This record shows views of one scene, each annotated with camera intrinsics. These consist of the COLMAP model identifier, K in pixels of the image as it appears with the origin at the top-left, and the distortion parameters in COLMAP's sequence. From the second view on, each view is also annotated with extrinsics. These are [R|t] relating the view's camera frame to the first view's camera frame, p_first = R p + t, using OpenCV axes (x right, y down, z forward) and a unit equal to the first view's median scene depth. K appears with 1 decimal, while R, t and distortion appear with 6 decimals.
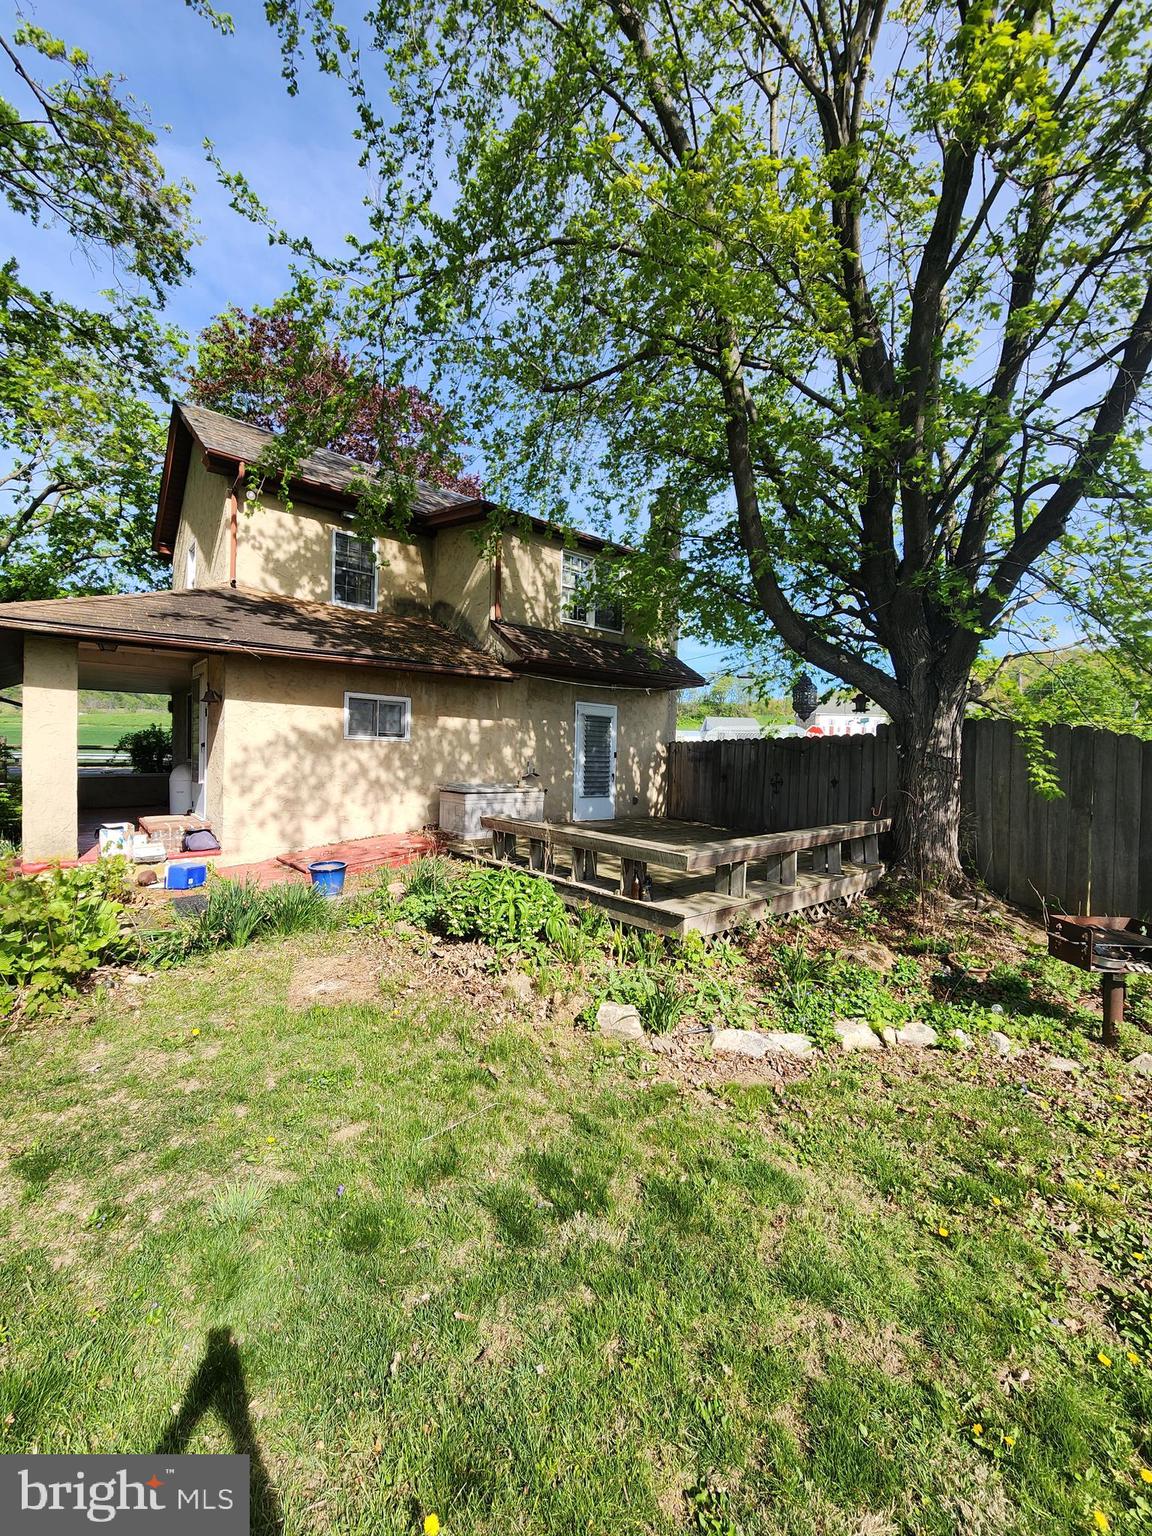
lens RADIAL K [[616.2, 0, 566.6], [0, 616.2, 770.9], [0, 0, 1]] dist [0.002023, 0.000135]
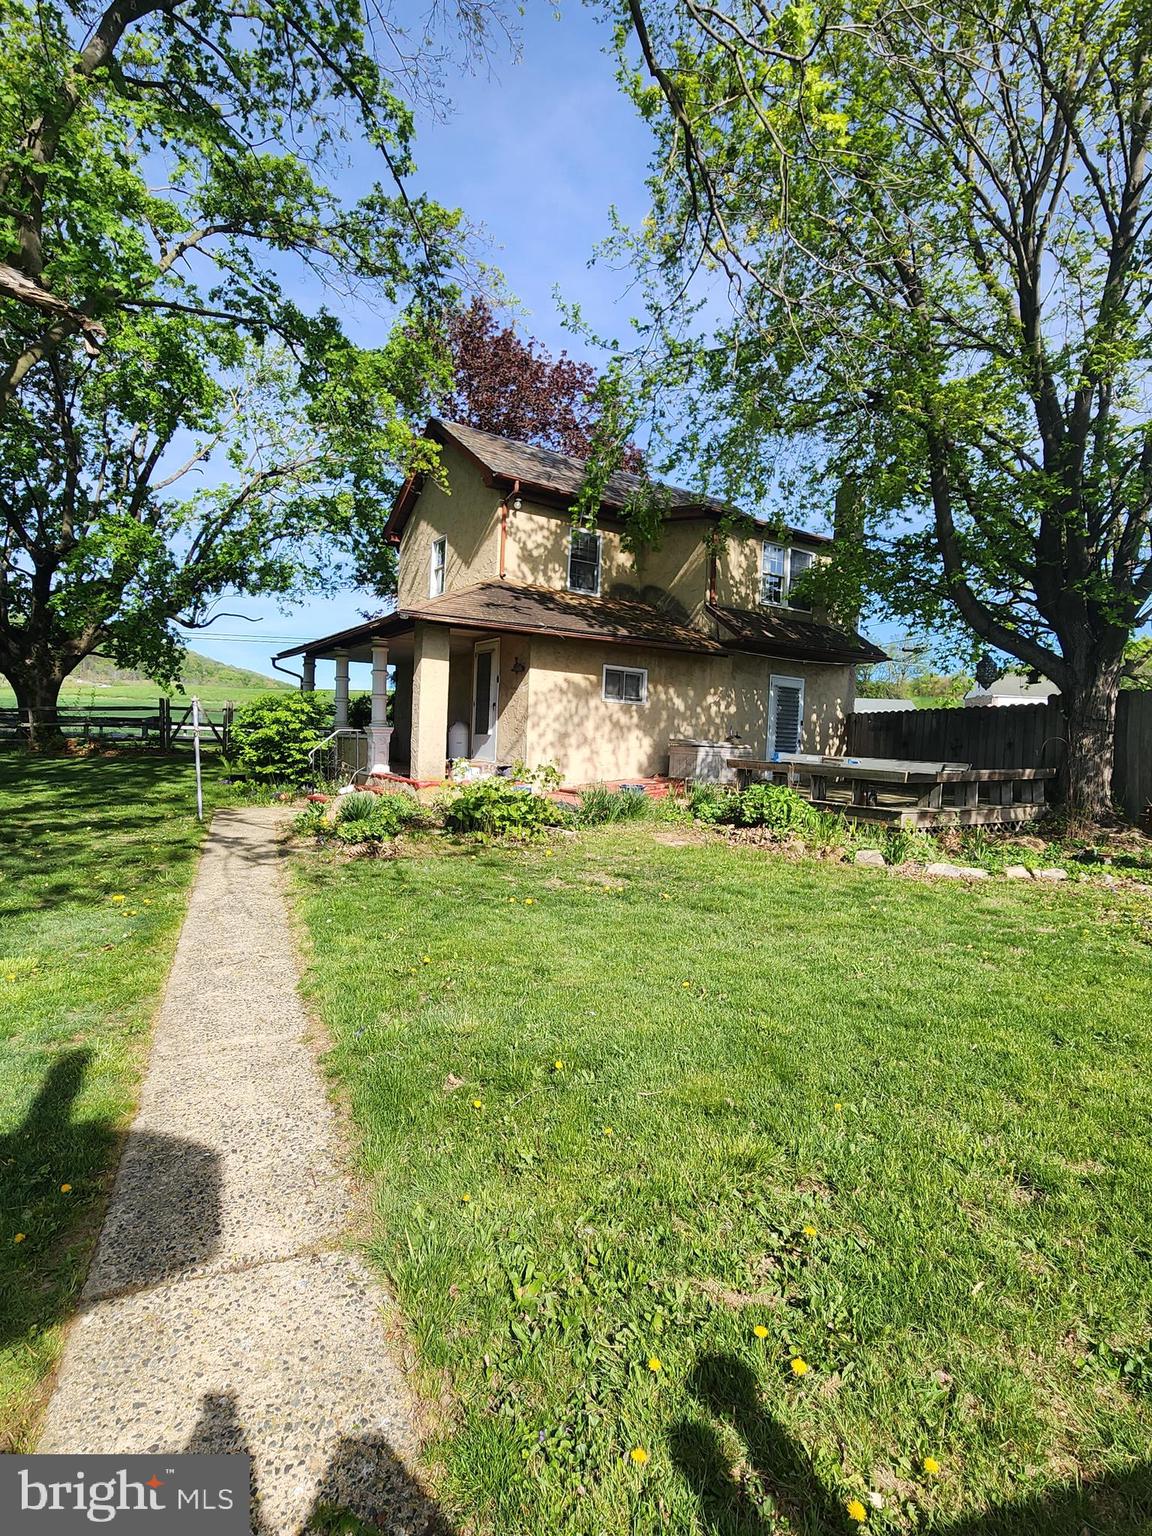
lens RADIAL K [[708.8, 0, 583.8], [0, 708.8, 769.5], [0, 0, 1]] dist [-0.011264, 0.000121]
pose [[0.990925, 0.026745, -0.131730, -0.199690], [-0.023702, 0.999416, 0.024614, 0.055542], [0.132312, -0.021269, 0.990980, -0.465324]]
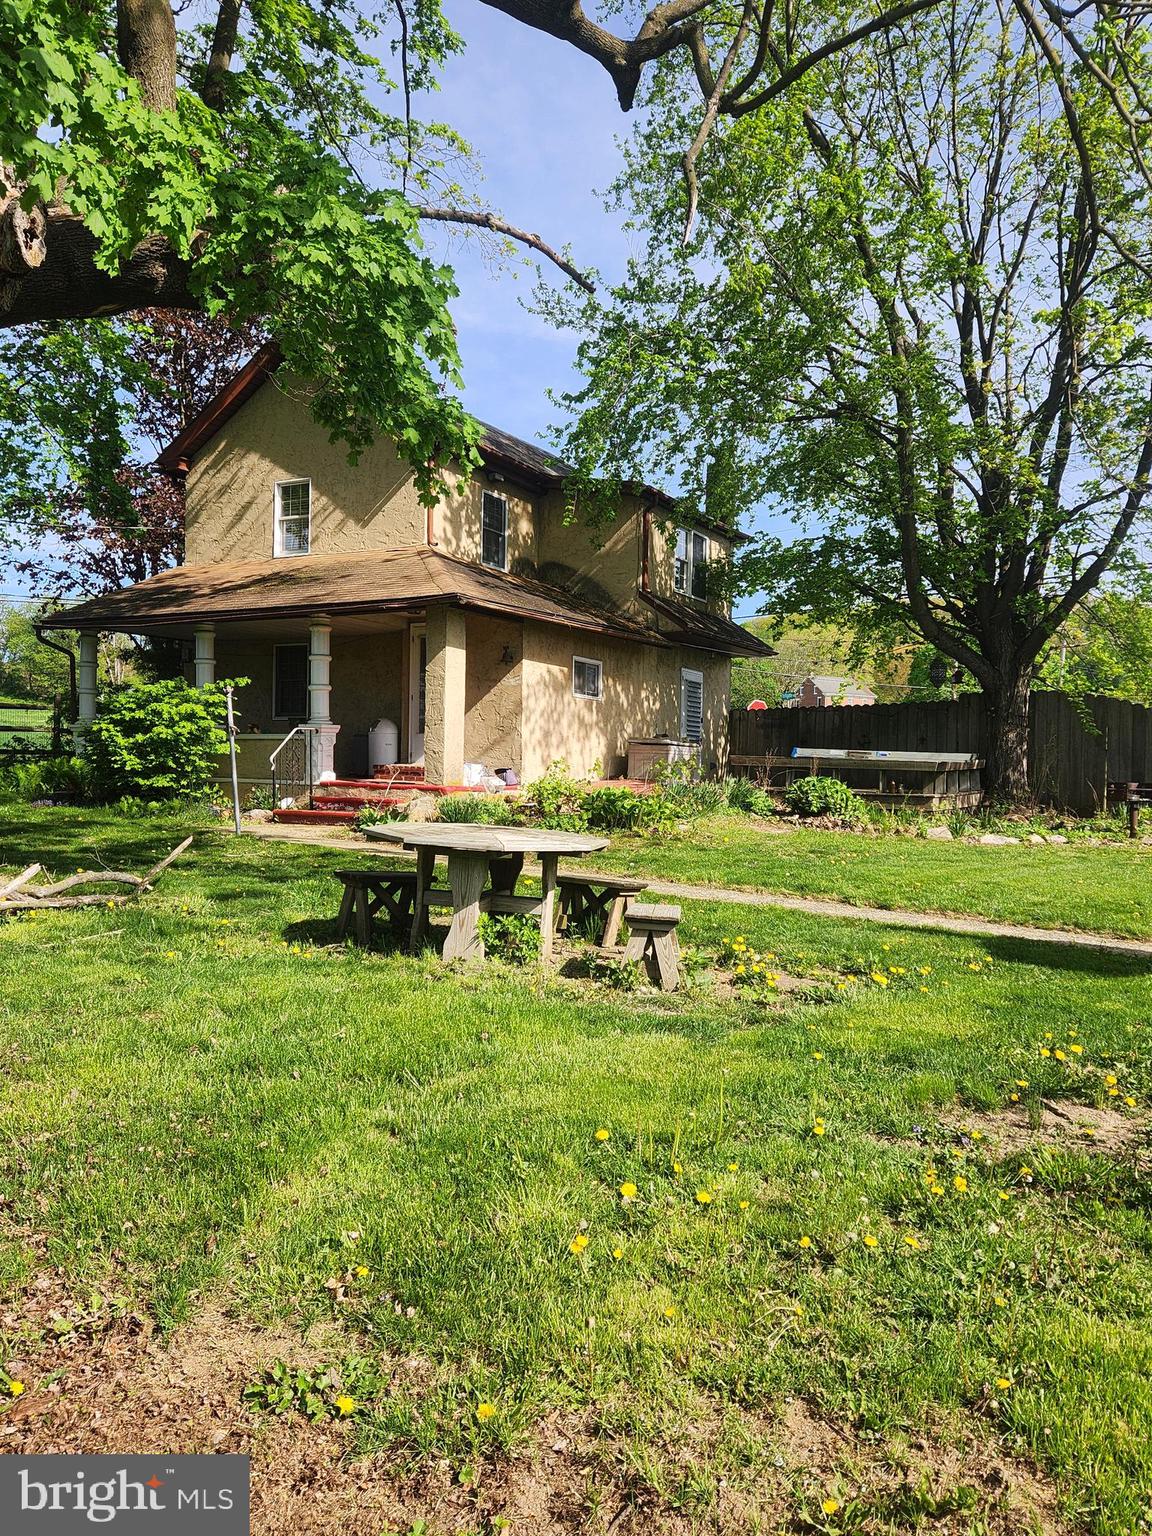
lens RADIAL K [[1027.7, 0, 574.2], [0, 1027.7, 763.0], [0, 0, 1]] dist [0.024178, -0.014180]
pose [[0.953799, 0.005289, 0.300399, -0.919140], [-0.003353, 0.999970, -0.006958, 0.087638], [-0.300427, 0.005629, 0.953788, -0.826724]]
